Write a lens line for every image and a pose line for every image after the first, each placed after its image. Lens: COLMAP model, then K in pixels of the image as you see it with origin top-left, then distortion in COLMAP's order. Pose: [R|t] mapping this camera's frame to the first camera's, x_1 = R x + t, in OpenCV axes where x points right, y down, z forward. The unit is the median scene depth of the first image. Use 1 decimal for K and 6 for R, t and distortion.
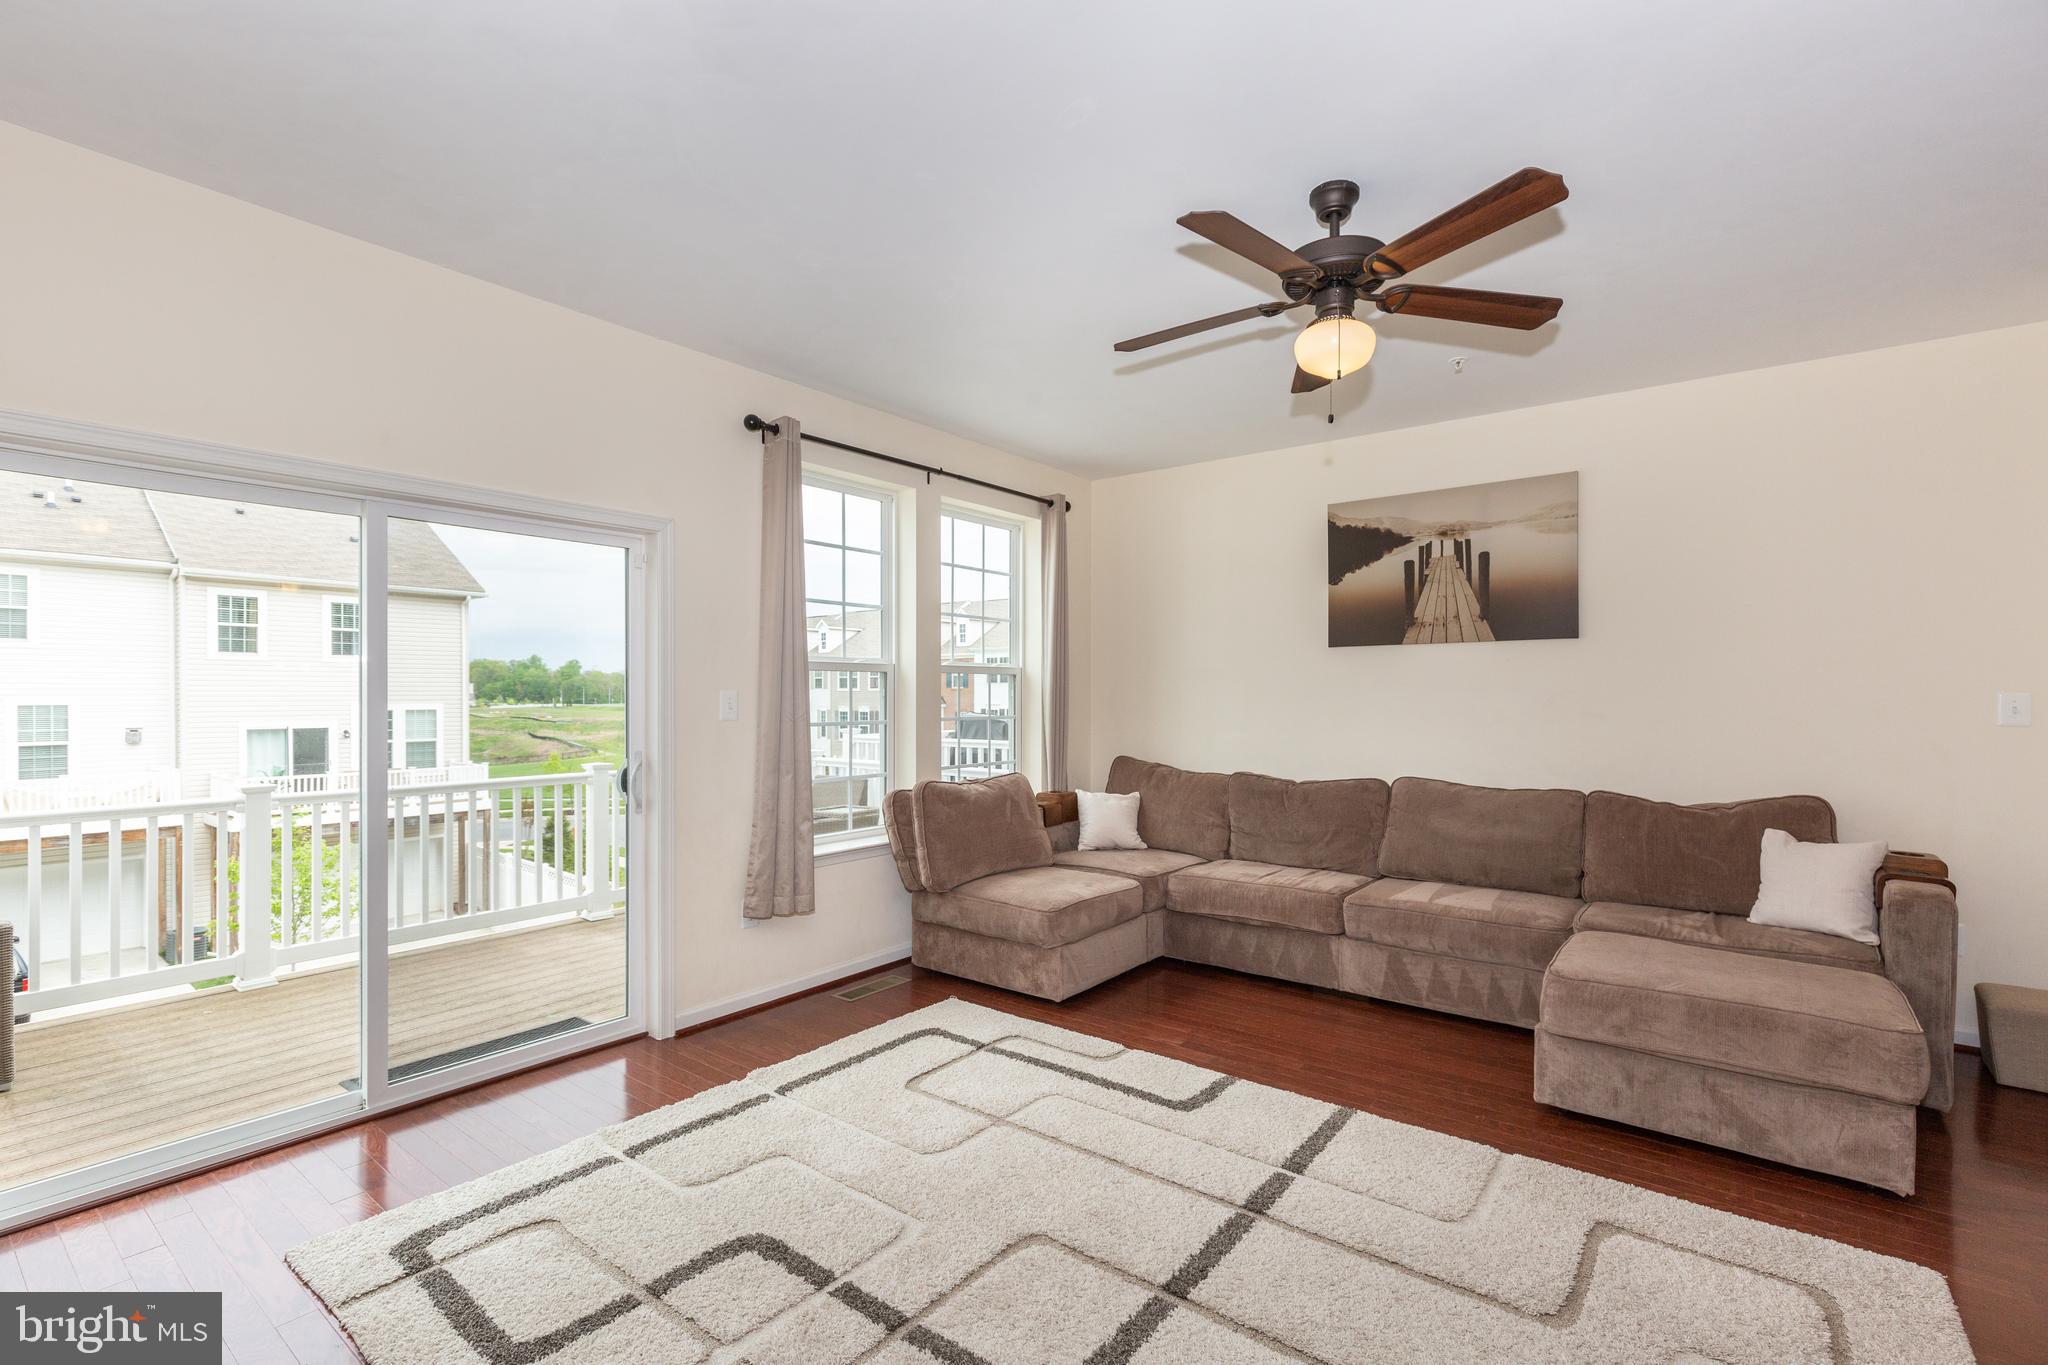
lens RADIAL K [[930.5, 0, 1040.0], [0, 930.5, 689.5], [0, 0, 1]] dist [0.001929, -0.000002]
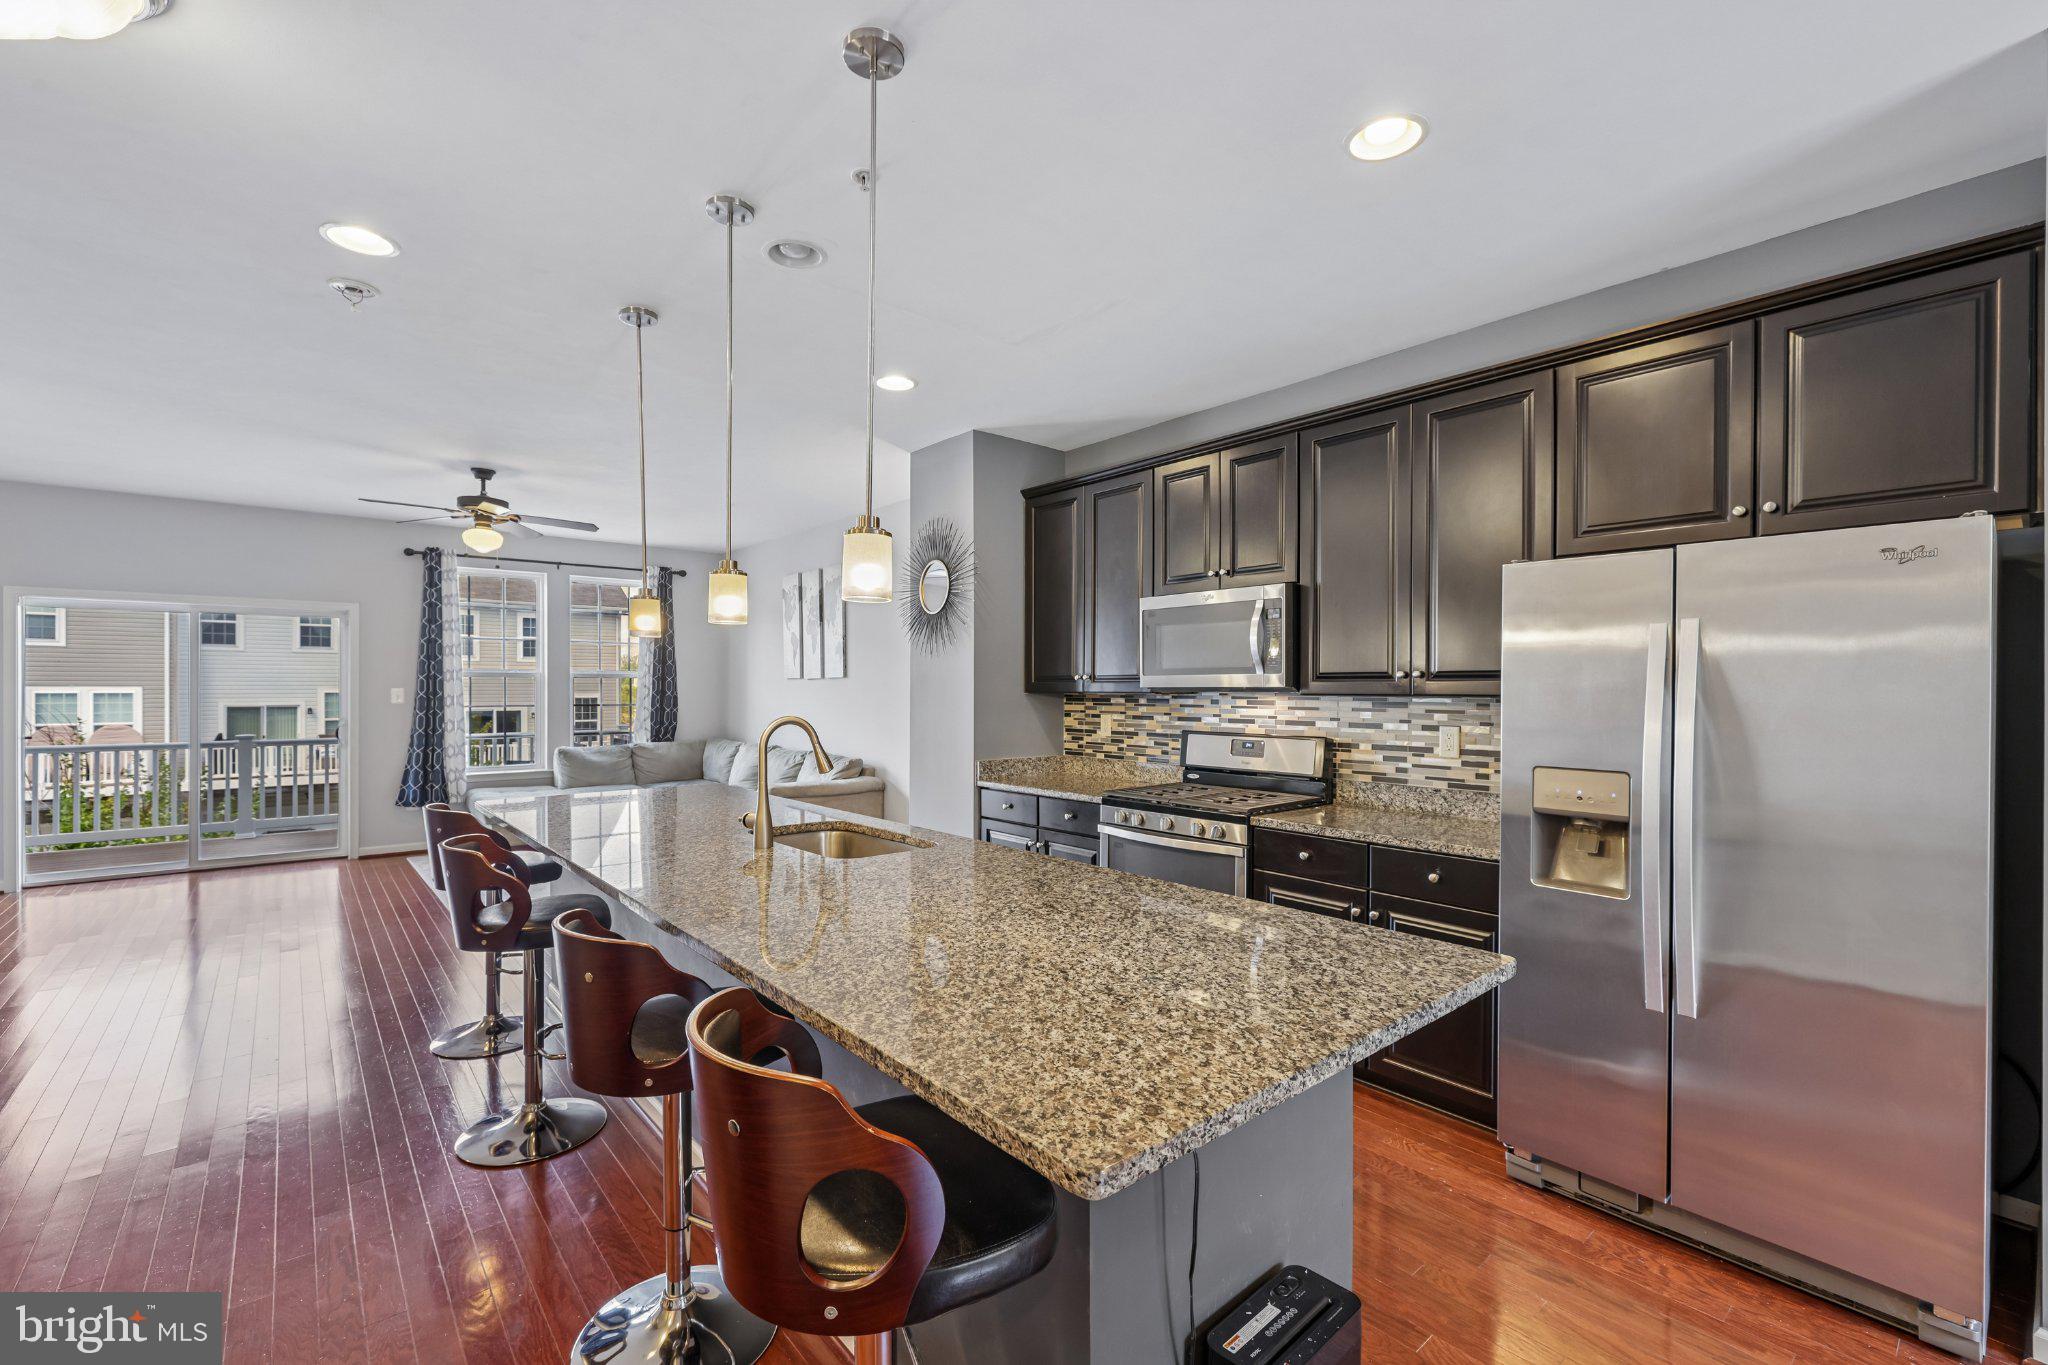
lens RADIAL K [[856.1, 0, 1014.2], [0, 856.1, 691.8], [0, 0, 1]] dist [-0.007793, 0.002111]
pose [[0.979079, -0.000673, -0.203480, 1.127943], [0.003736, 0.999885, 0.014670, -0.014670], [0.203447, -0.015124, 0.978969, -0.438669]]
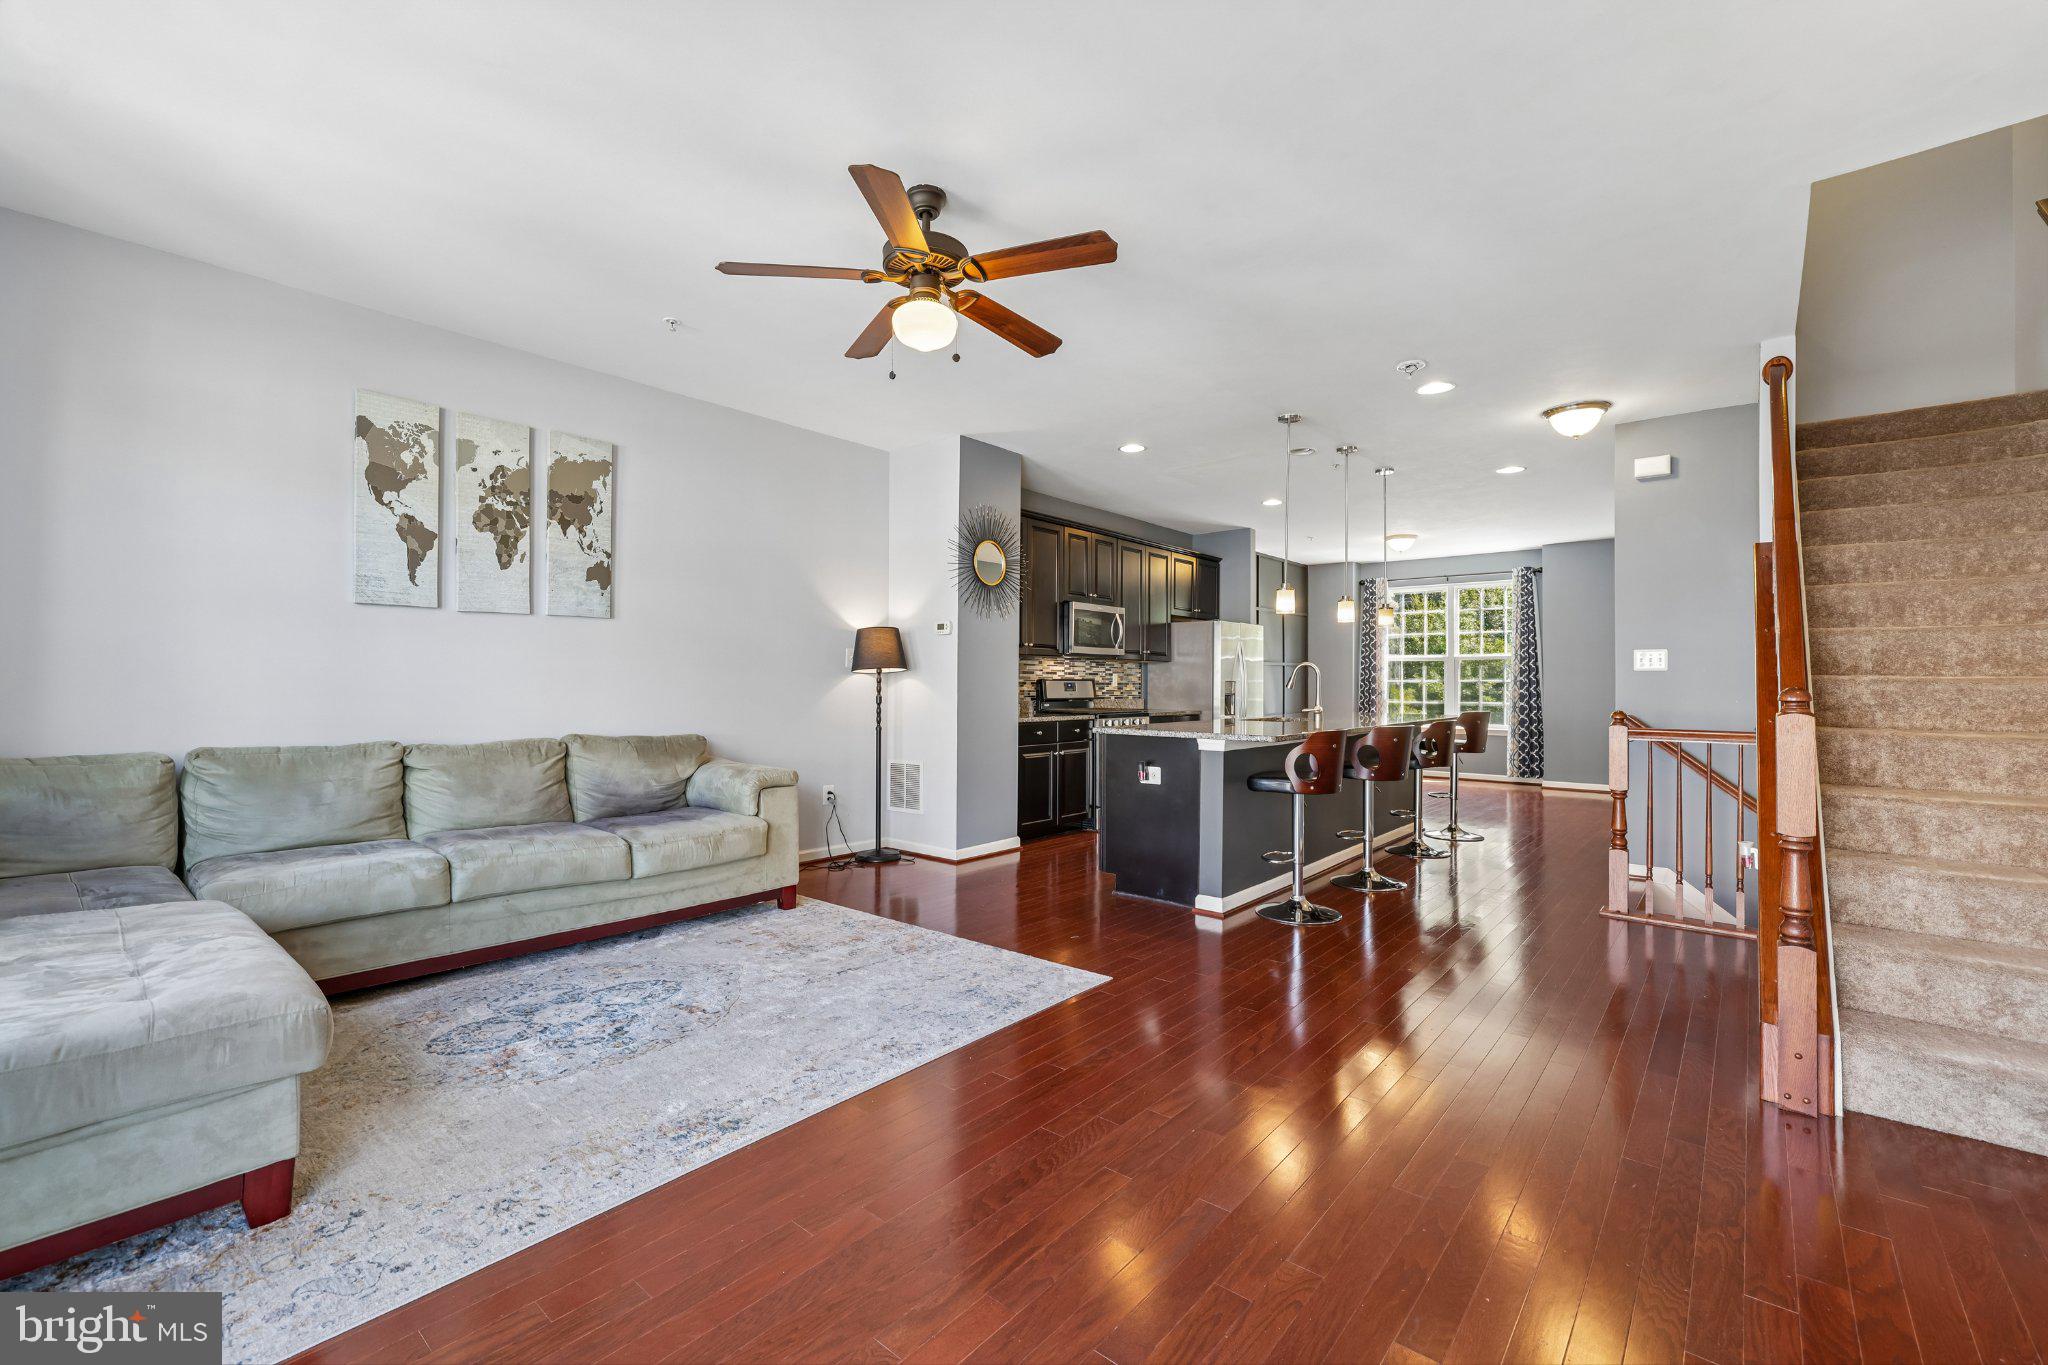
lens RADIAL K [[856.1, 0, 1006.7], [0, 856.1, 677.3], [0, 0, 1]] dist [-0.007793, 0.002111]
pose [[0.048046, 0.006130, 0.998826, -0.432676], [-0.016318, 0.999853, -0.005352, 0.046588], [-0.998712, -0.016042, 0.048139, 0.478122]]
